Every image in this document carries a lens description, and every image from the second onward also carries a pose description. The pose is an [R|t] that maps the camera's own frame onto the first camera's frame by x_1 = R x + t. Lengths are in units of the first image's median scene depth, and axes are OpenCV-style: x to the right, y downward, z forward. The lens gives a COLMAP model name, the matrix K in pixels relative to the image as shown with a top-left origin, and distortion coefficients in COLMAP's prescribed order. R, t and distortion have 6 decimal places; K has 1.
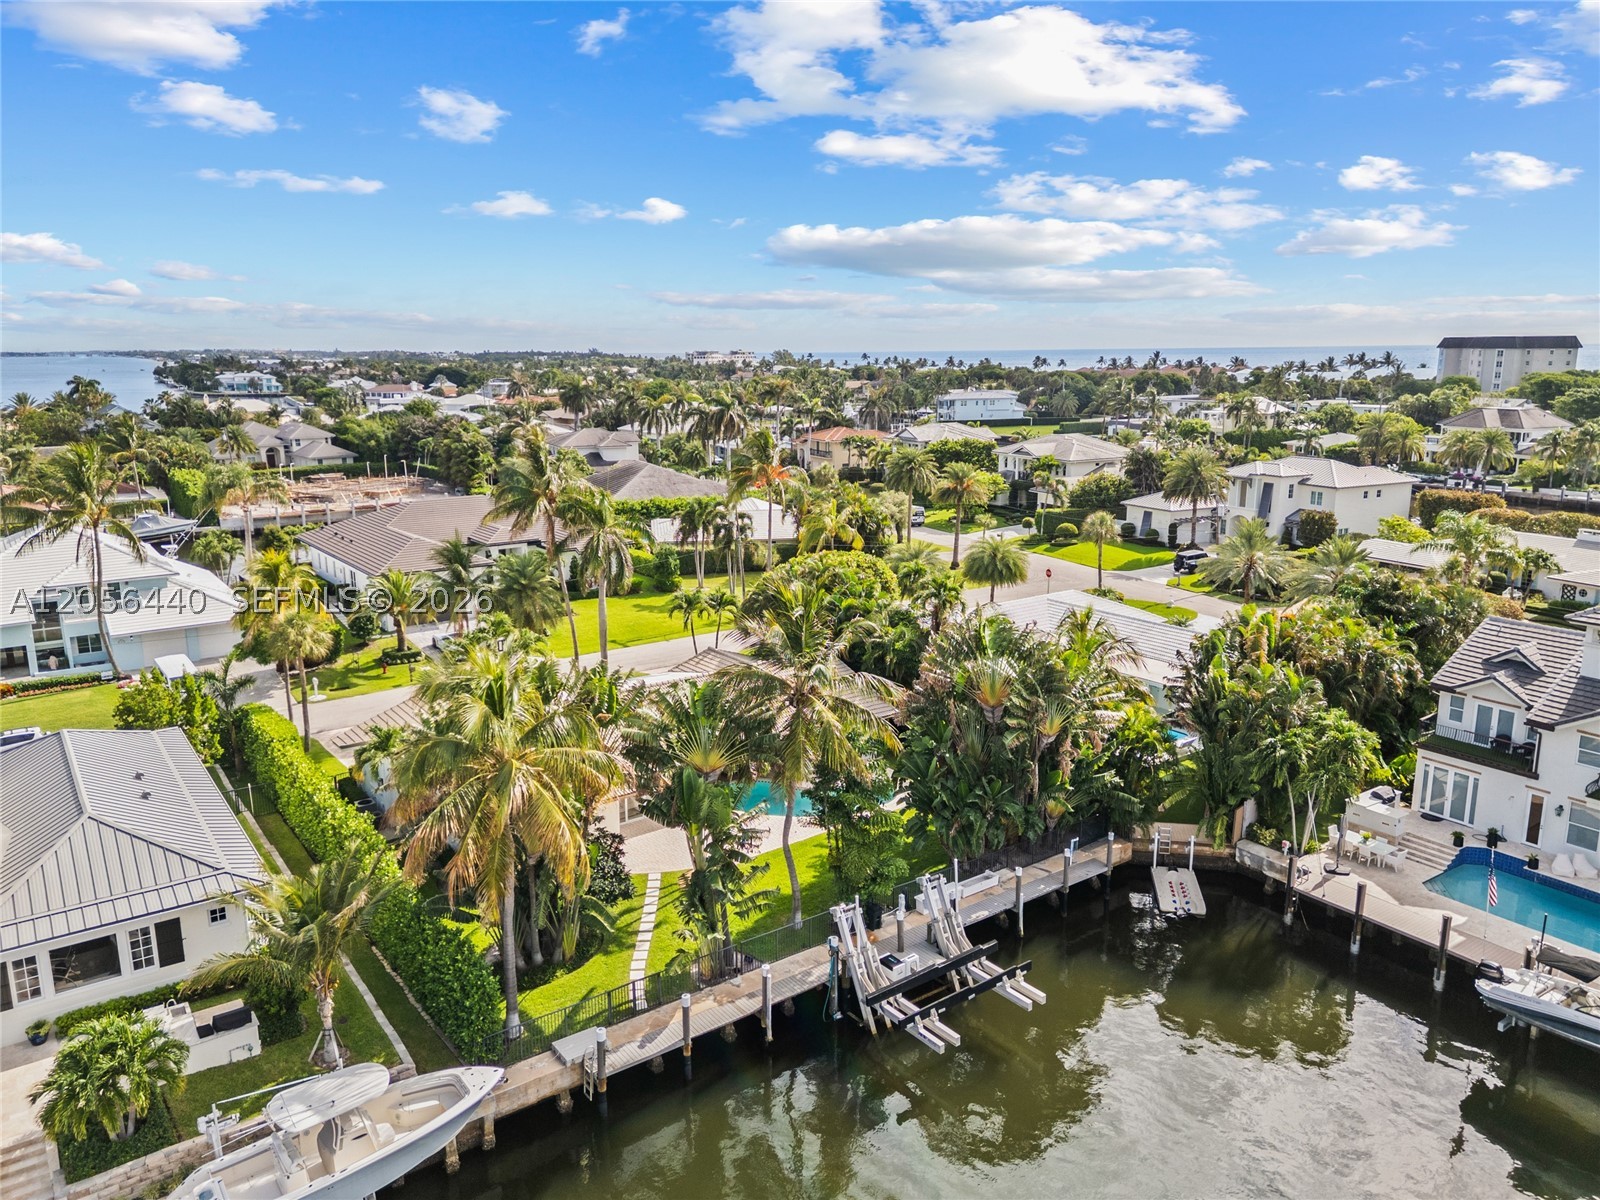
lens RADIAL K [[1106.5, 0, 797.6], [0, 1106.5, 580.7], [0, 0, 1]] dist [0.039778, 0.001385]
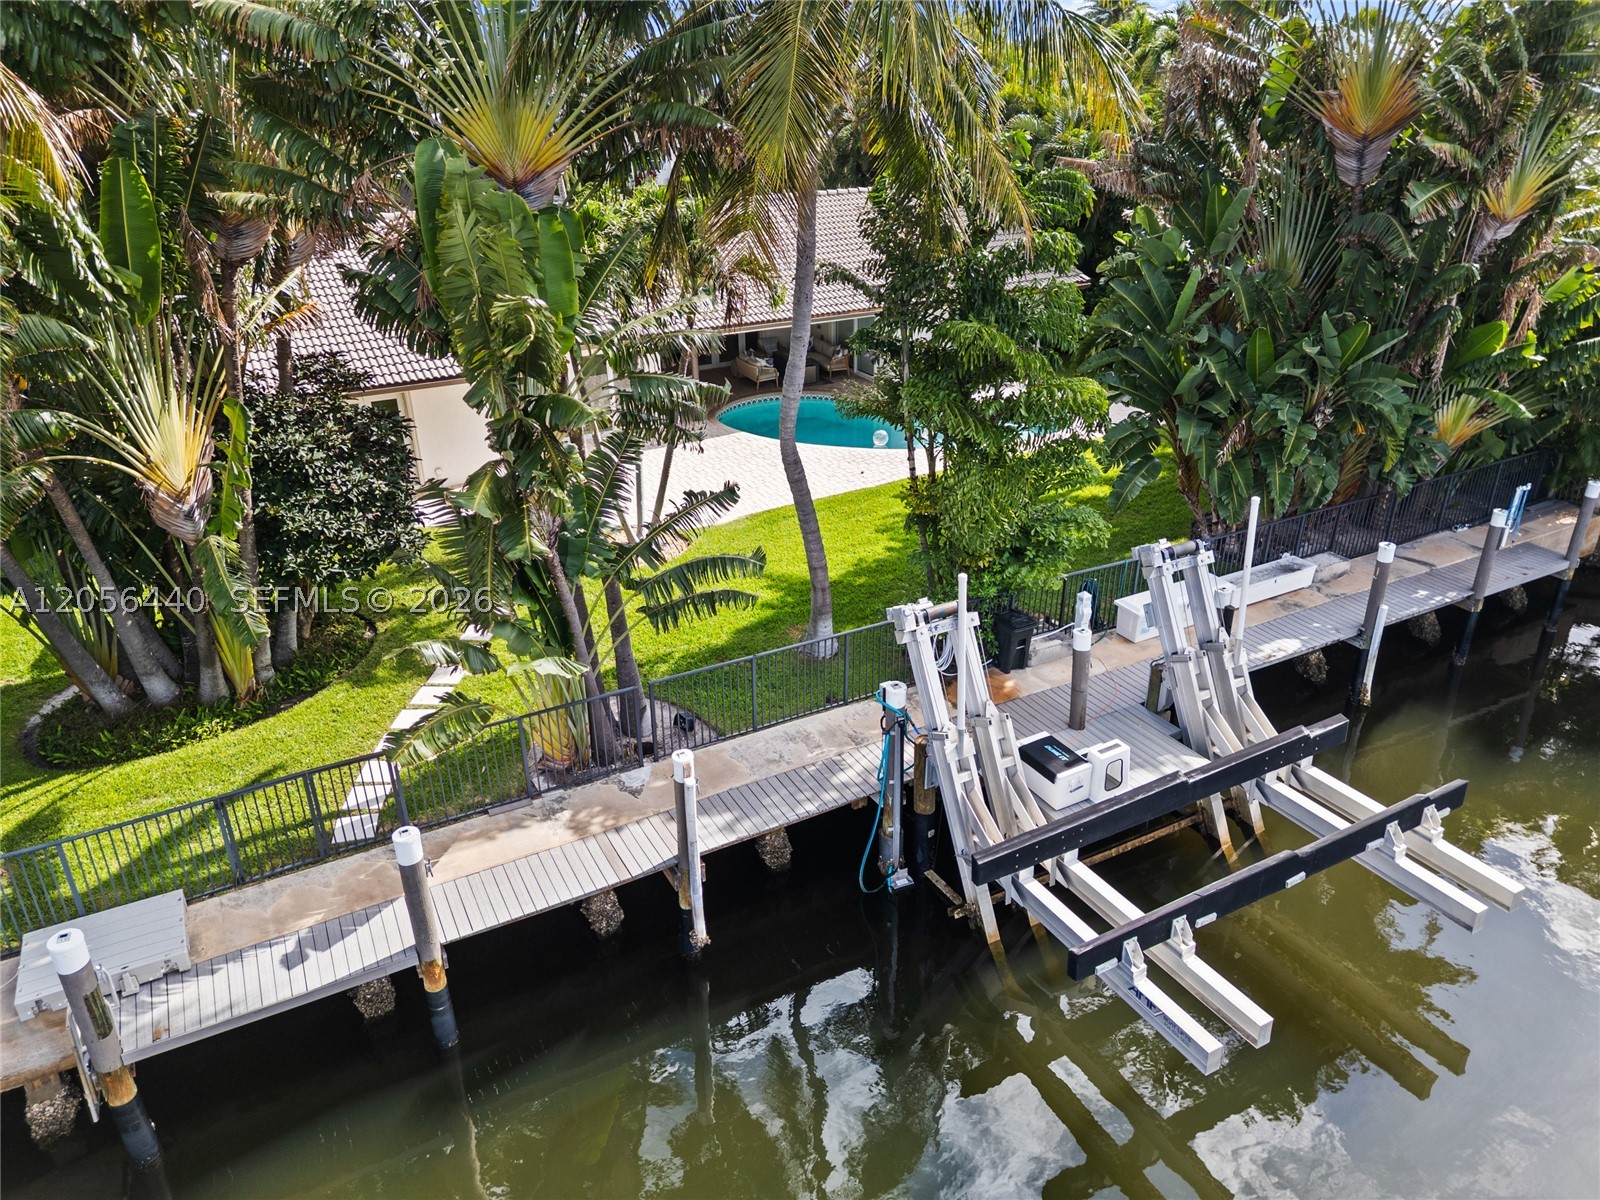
lens RADIAL K [[1106.5, 0, 797.6], [0, 1106.5, 580.7], [0, 0, 1]] dist [0.039778, 0.001385]
pose [[0.990225, 0.047969, -0.130971, 0.044766], [-0.015748, 0.971447, 0.236734, 0.193919], [0.138587, -0.232357, 0.962706, 0.627373]]
